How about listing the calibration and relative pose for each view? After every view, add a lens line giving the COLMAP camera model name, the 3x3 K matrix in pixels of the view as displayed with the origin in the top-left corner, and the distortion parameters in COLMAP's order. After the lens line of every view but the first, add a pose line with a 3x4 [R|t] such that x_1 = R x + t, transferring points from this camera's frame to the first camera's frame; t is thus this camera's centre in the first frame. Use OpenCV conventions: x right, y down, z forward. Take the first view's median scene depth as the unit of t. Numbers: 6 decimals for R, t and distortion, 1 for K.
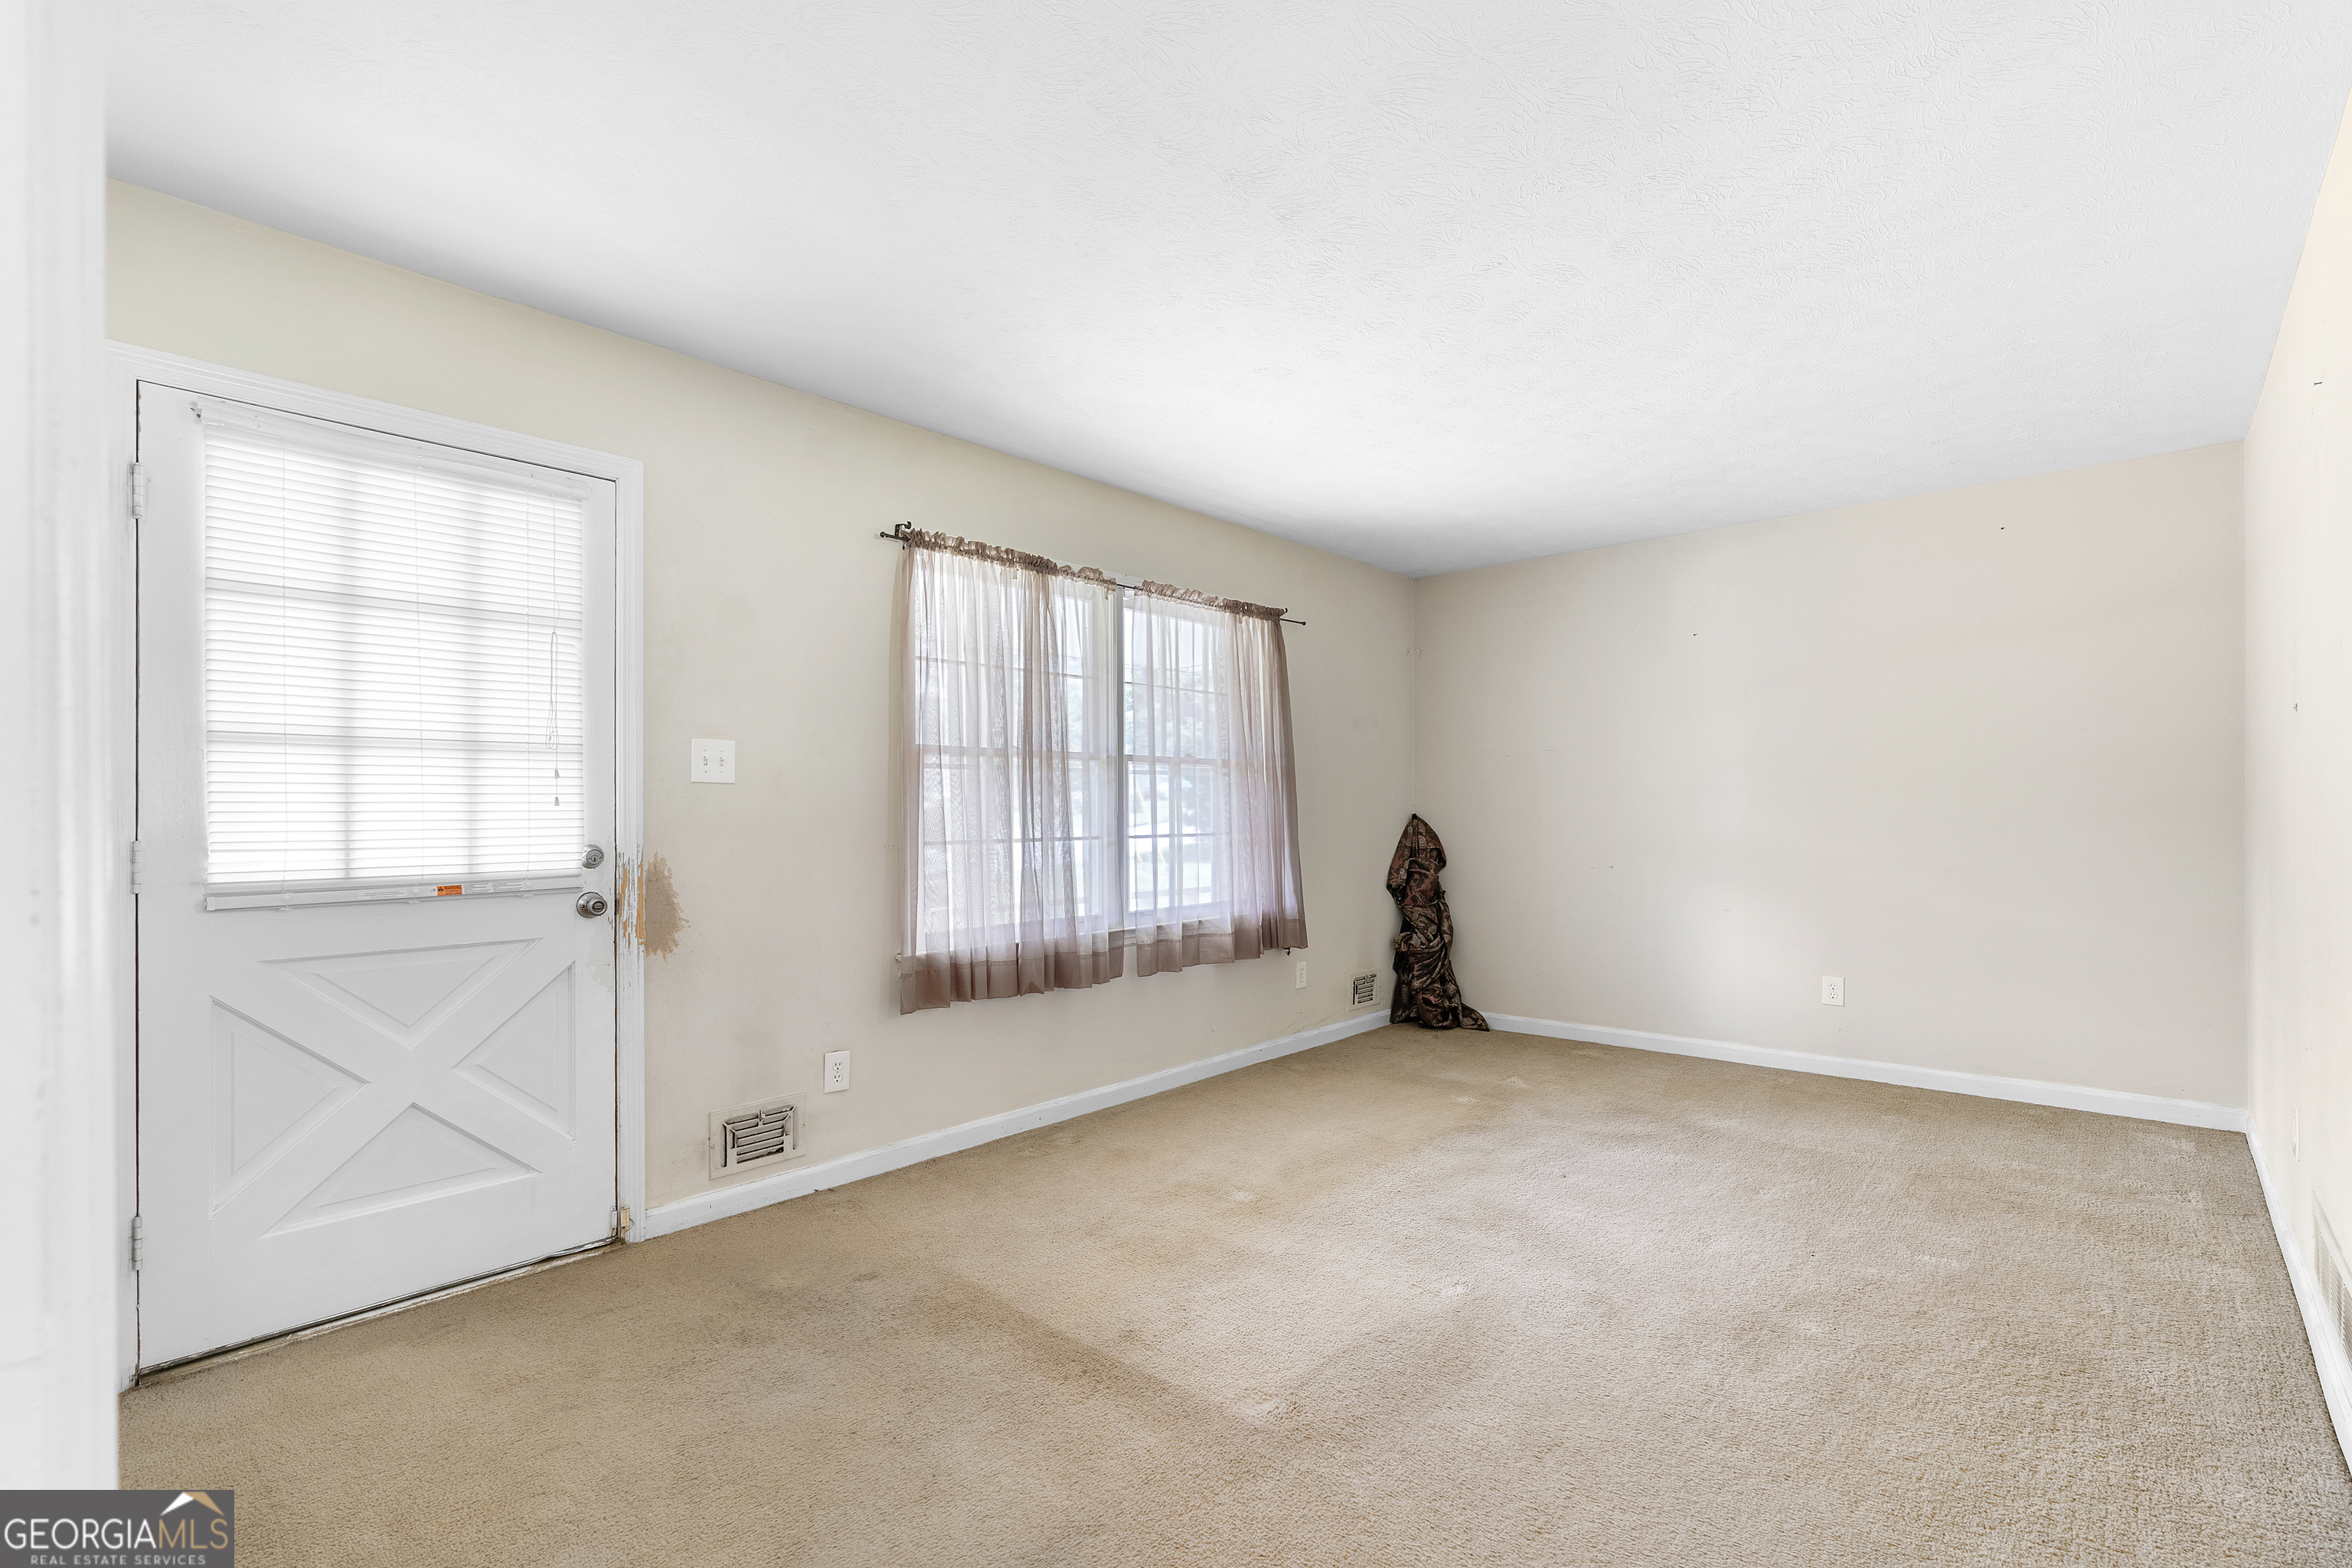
lens RADIAL K [[1076.0, 0, 1178.4], [0, 1076.0, 825.3], [0, 0, 1]] dist [-0.009124, 0.005442]
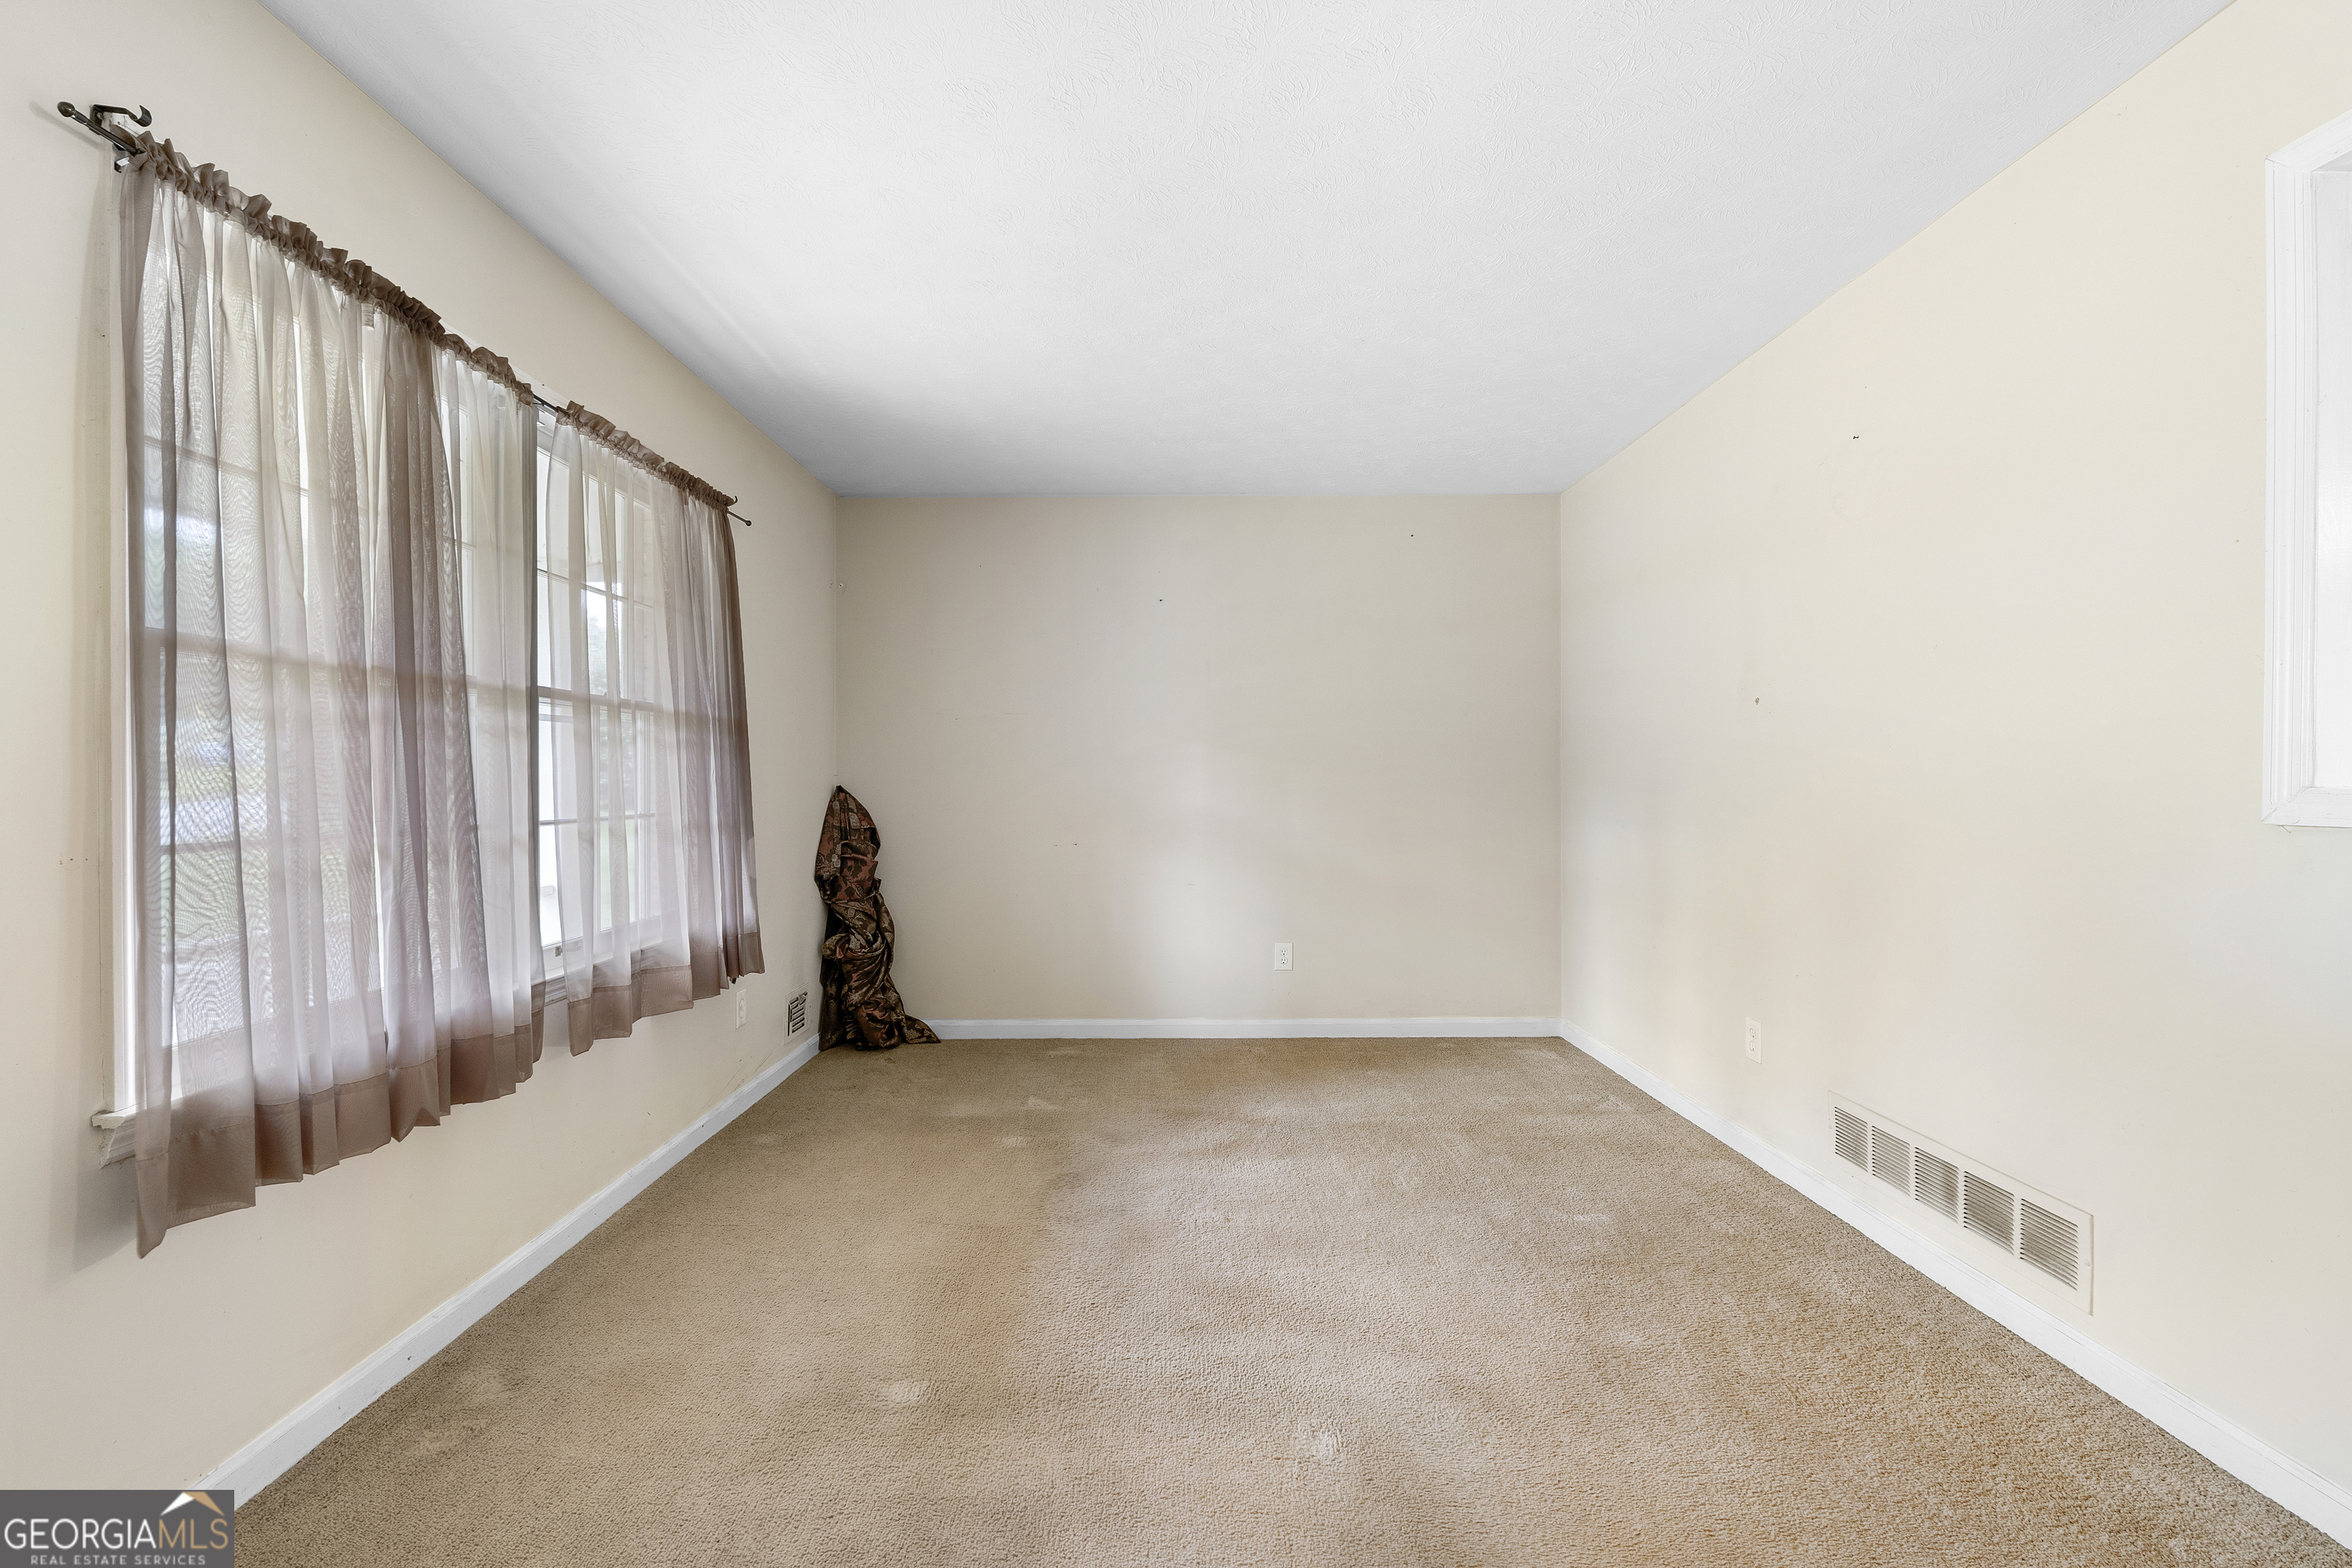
lens RADIAL K [[1076.0, 0, 1169.3], [0, 1076.0, 786.7], [0, 0, 1]] dist [-0.009124, 0.005442]
pose [[0.744520, 0.001020, 0.667599, -0.167236], [0.006258, 0.999944, -0.008506, -0.001976], [-0.667571, 0.010511, 0.744472, 0.290728]]
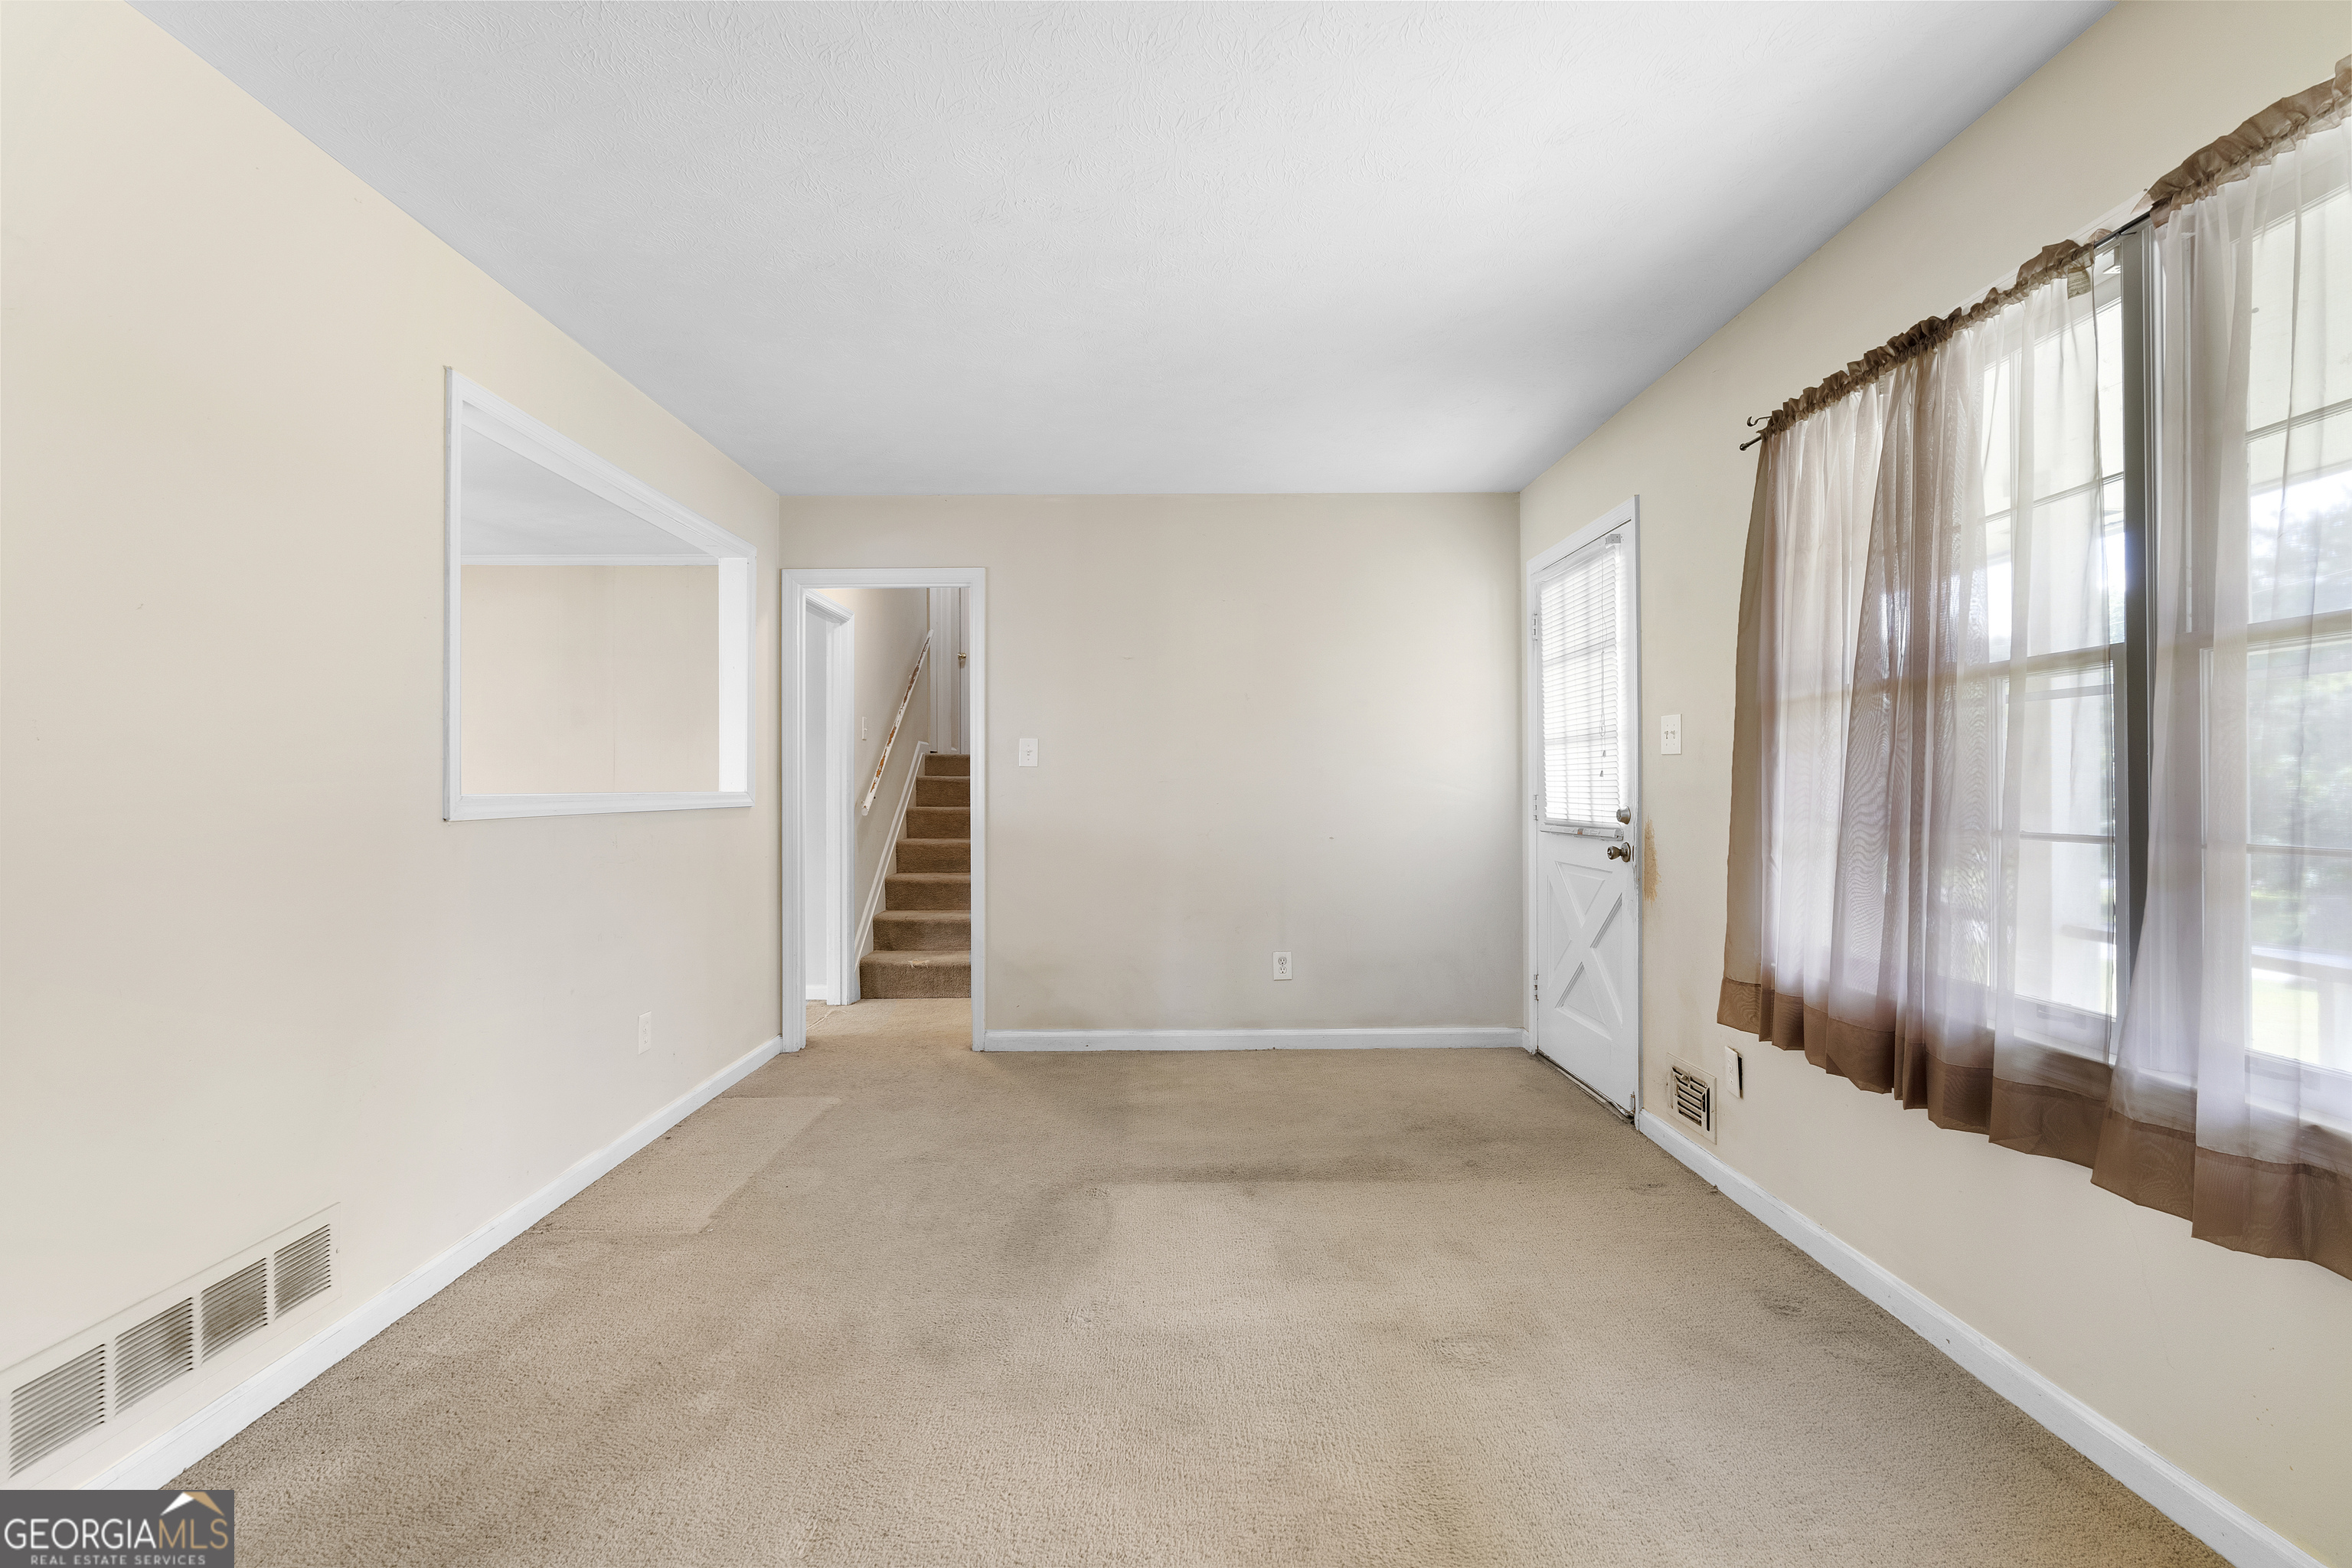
lens RADIAL K [[1076.0, 0, 1156.9], [0, 1076.0, 786.0], [0, 0, 1]] dist [-0.009124, 0.005442]
pose [[-0.748450, 0.009280, -0.663127, 0.440839], [0.000489, 0.999910, 0.013441, -0.014458], [0.663192, 0.009736, -0.748386, 0.940966]]
